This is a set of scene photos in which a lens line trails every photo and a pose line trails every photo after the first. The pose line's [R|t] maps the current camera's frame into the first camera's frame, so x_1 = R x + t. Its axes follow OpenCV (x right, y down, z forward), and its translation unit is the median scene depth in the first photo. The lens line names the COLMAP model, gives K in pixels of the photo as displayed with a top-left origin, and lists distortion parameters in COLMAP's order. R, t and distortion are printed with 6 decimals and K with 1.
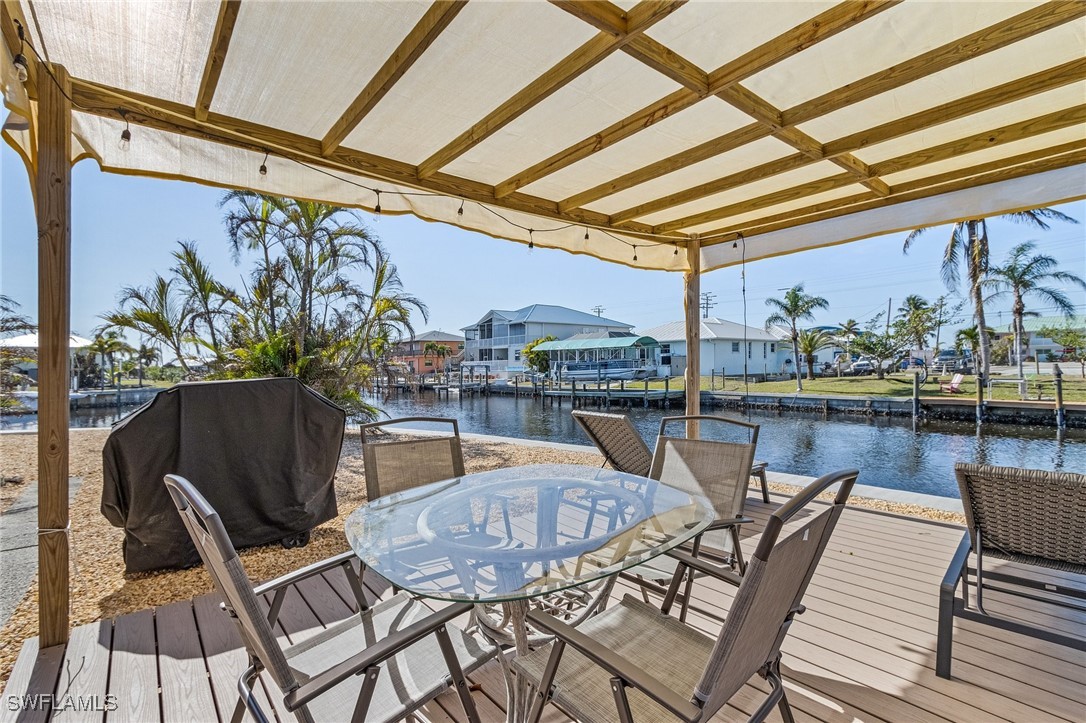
lens RADIAL K [[505.5, 0, 540.8], [0, 505.5, 367.5], [0, 0, 1]] dist [0.004523, 0.002289]
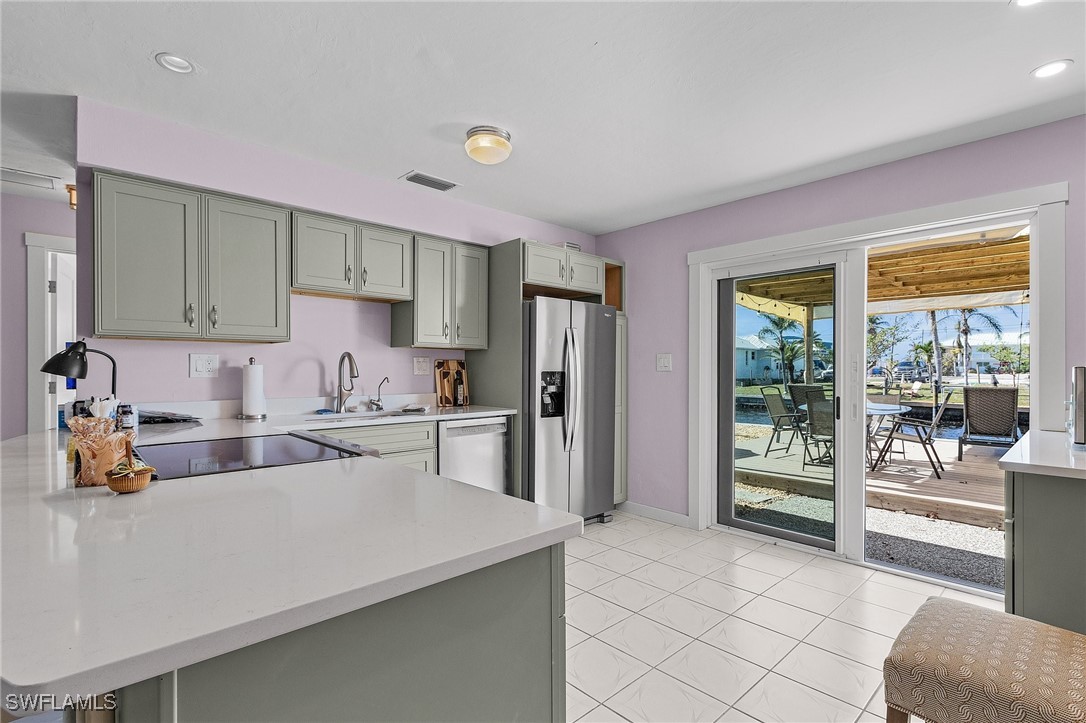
lens RADIAL K [[505.5, 0, 544.1], [0, 505.5, 361.4], [0, 0, 1]] dist [0.004523, 0.002289]
pose [[0.997555, 0.021474, 0.066501, -0.123725], [-0.020394, 0.999650, -0.016871, 0.002717], [-0.066840, 0.015473, 0.997644, -0.123409]]
